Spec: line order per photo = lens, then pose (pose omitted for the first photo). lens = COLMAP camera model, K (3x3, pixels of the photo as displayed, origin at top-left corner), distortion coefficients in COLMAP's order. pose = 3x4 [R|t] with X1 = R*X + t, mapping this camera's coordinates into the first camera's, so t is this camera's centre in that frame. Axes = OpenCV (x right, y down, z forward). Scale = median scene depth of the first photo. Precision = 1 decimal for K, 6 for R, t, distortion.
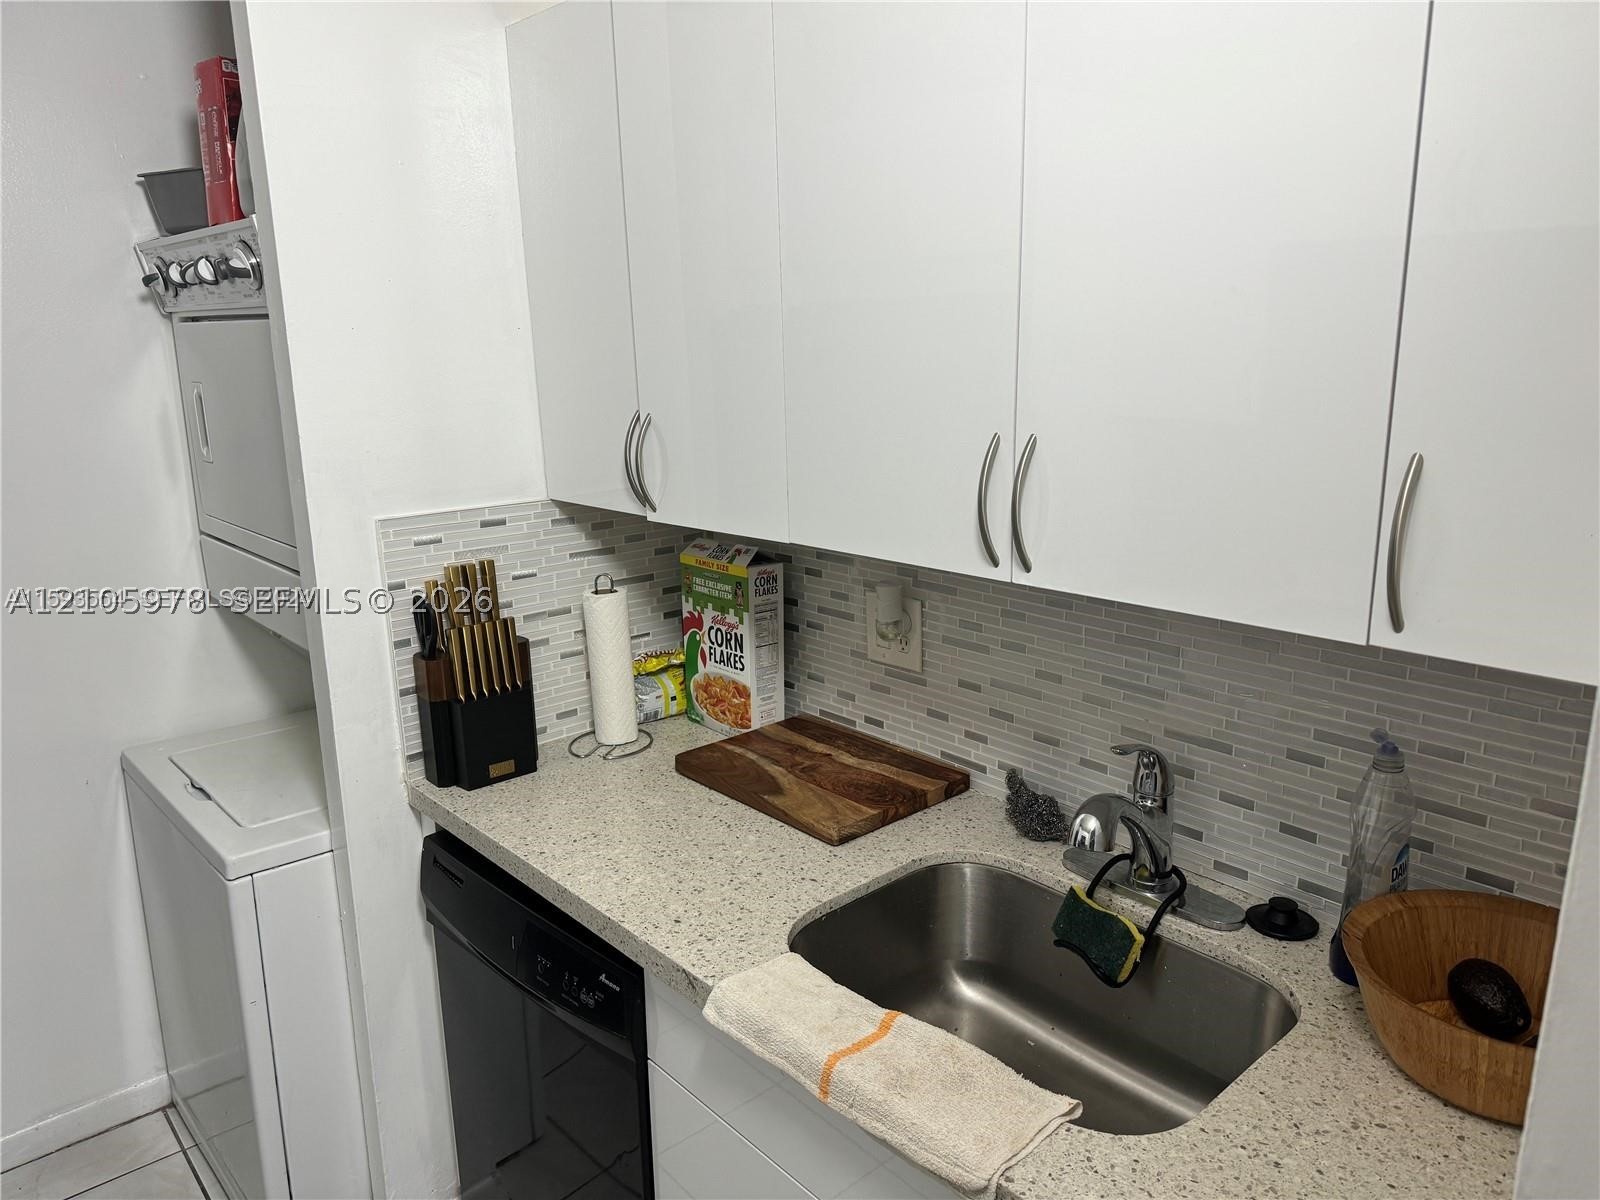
lens RADIAL K [[1113.3, 0, 820.1], [0, 1113.3, 600.1], [0, 0, 1]] dist [0.070766, -0.092585]
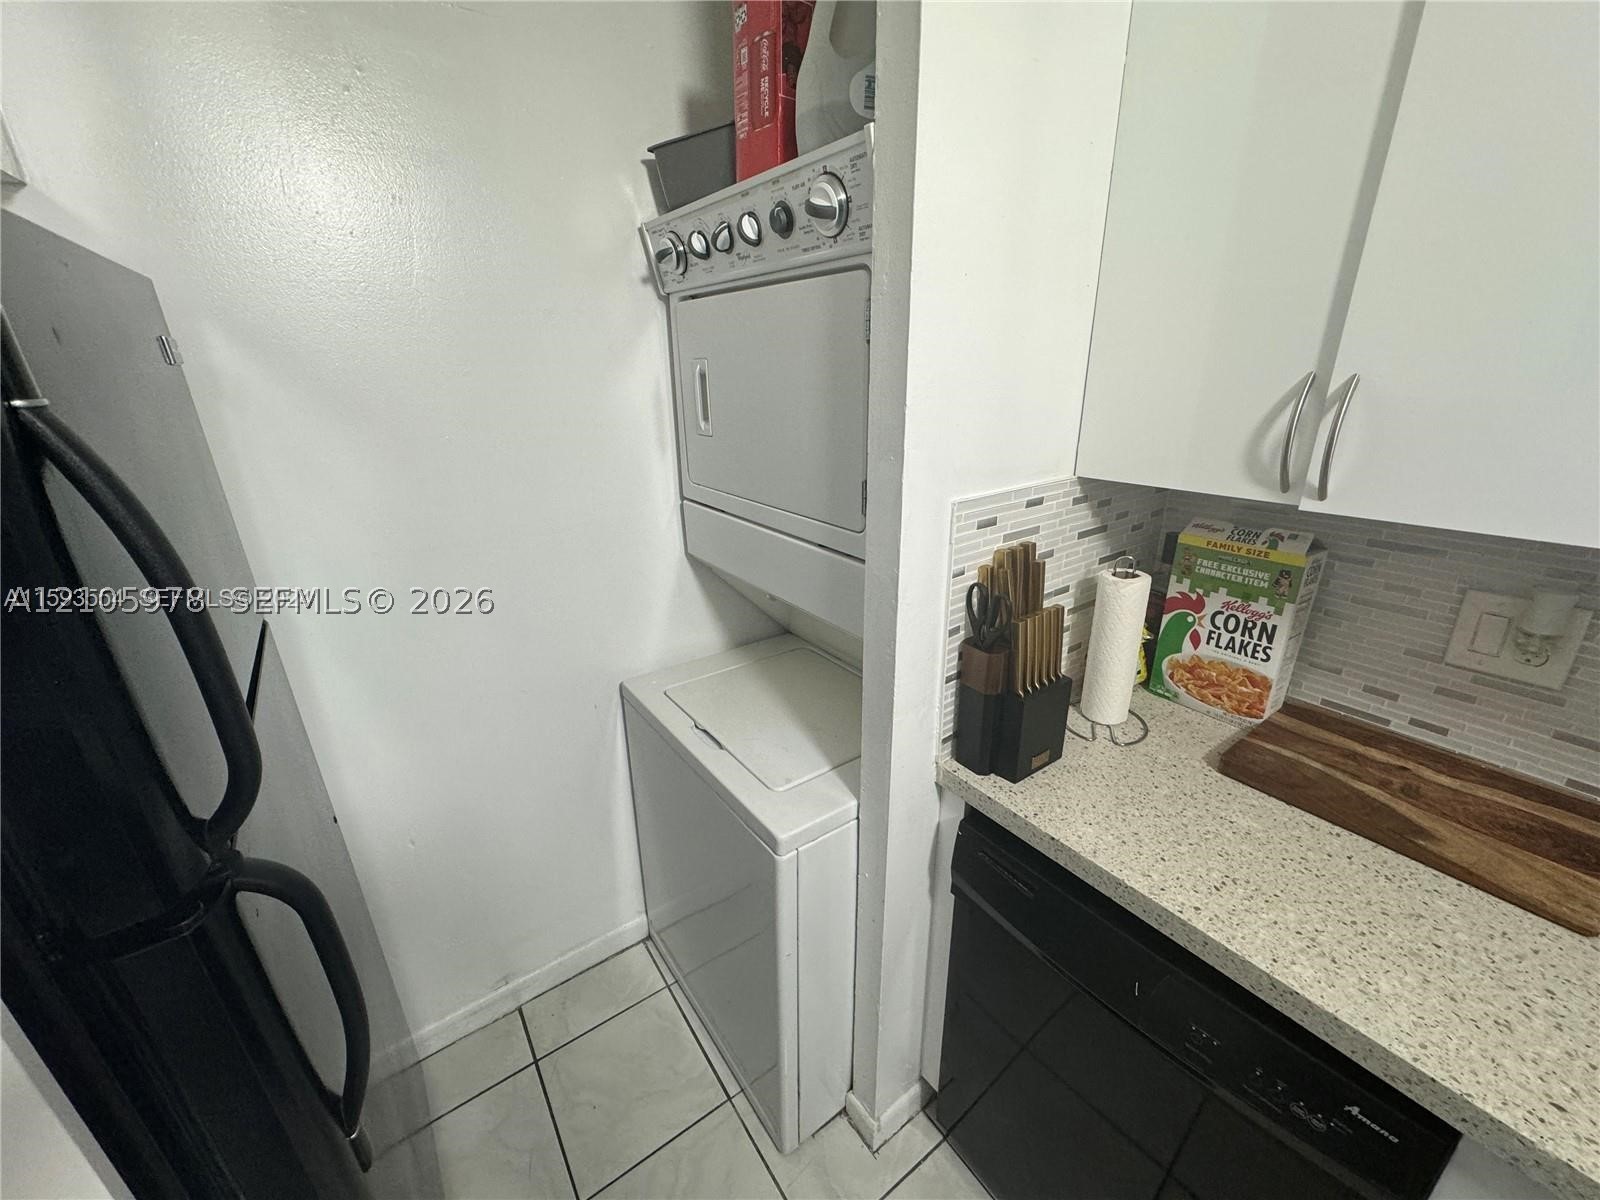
lens RADIAL K [[637.6, 0, 799.5], [0, 637.6, 600.3], [0, 0, 1]] dist [0.000395, -0.000040]
pose [[0.992052, 0.038713, -0.119728, -0.429402], [-0.023258, 0.991517, 0.127879, -0.052763], [0.123663, -0.124078, 0.984536, 0.443464]]
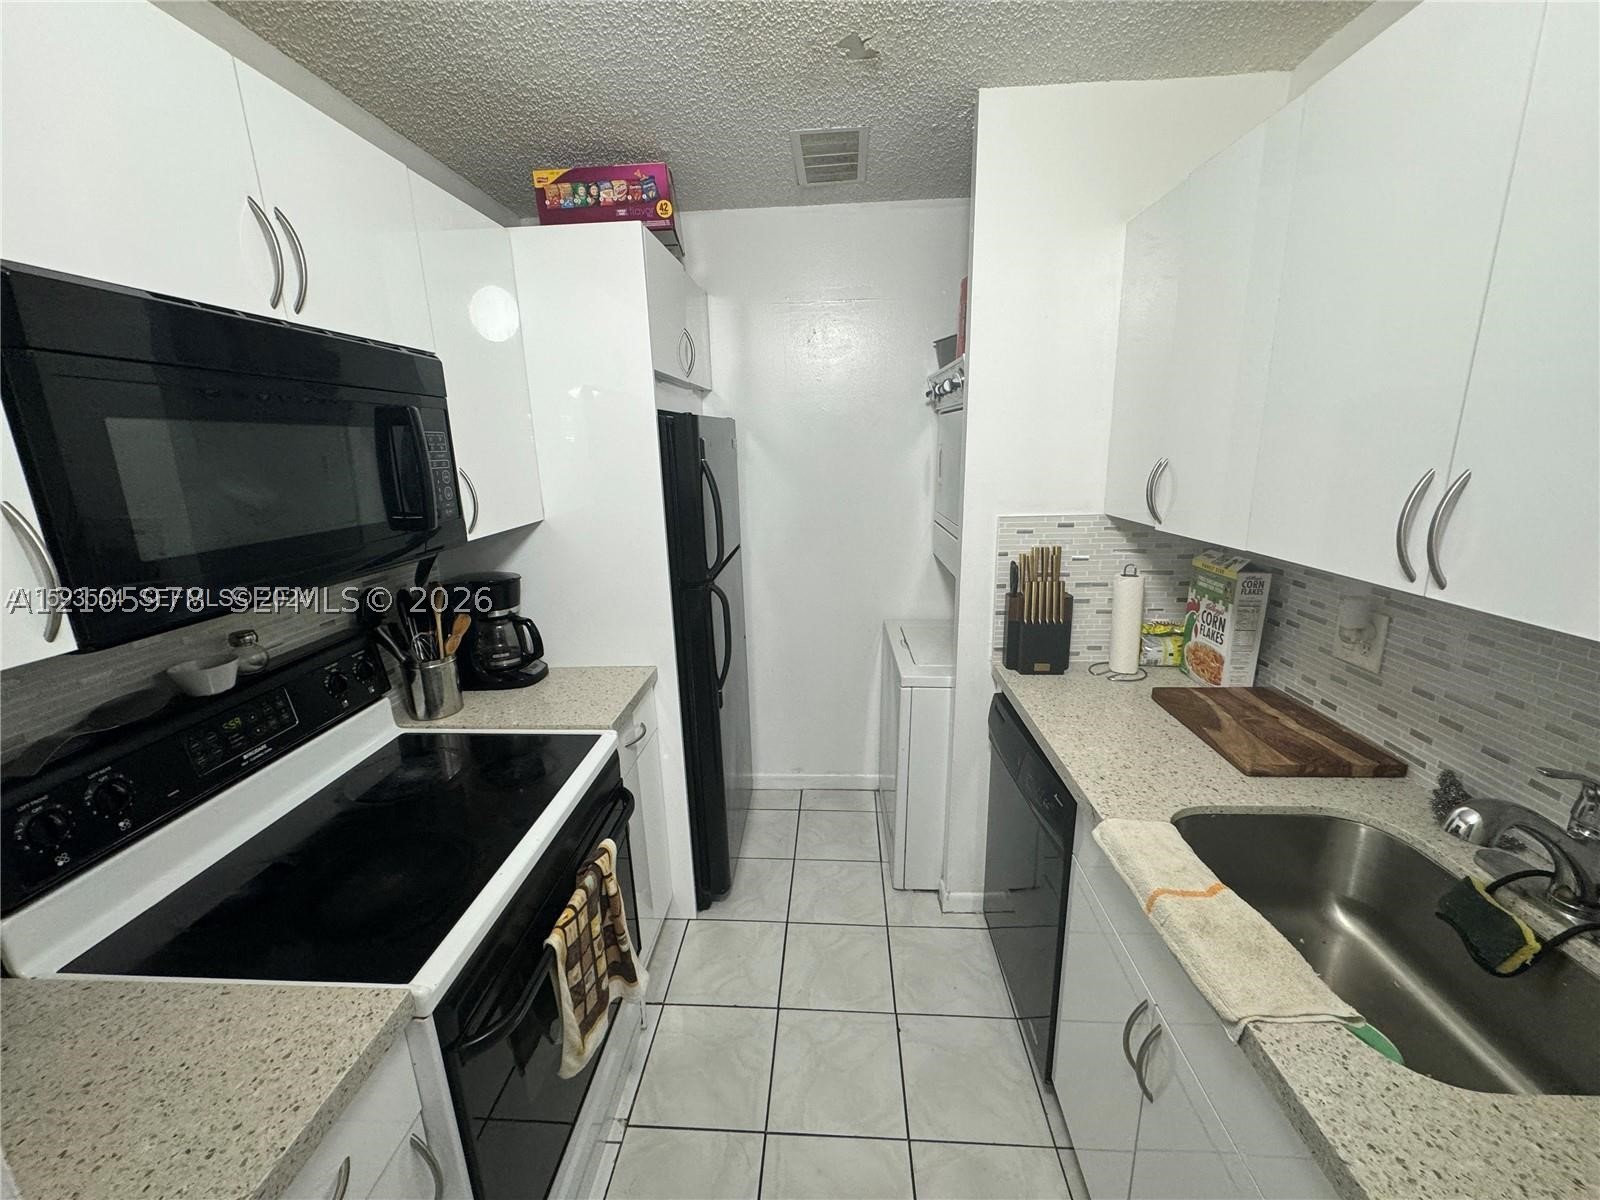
lens RADIAL K [[637.6, 0, 800.8], [0, 637.6, 599.2], [0, 0, 1]] dist [0.000395, -0.000040]
pose [[0.698614, 0.169739, -0.695074, 0.119776], [-0.153951, 0.984359, 0.085648, 0.020491], [0.698740, 0.047173, 0.713818, 0.037098]]
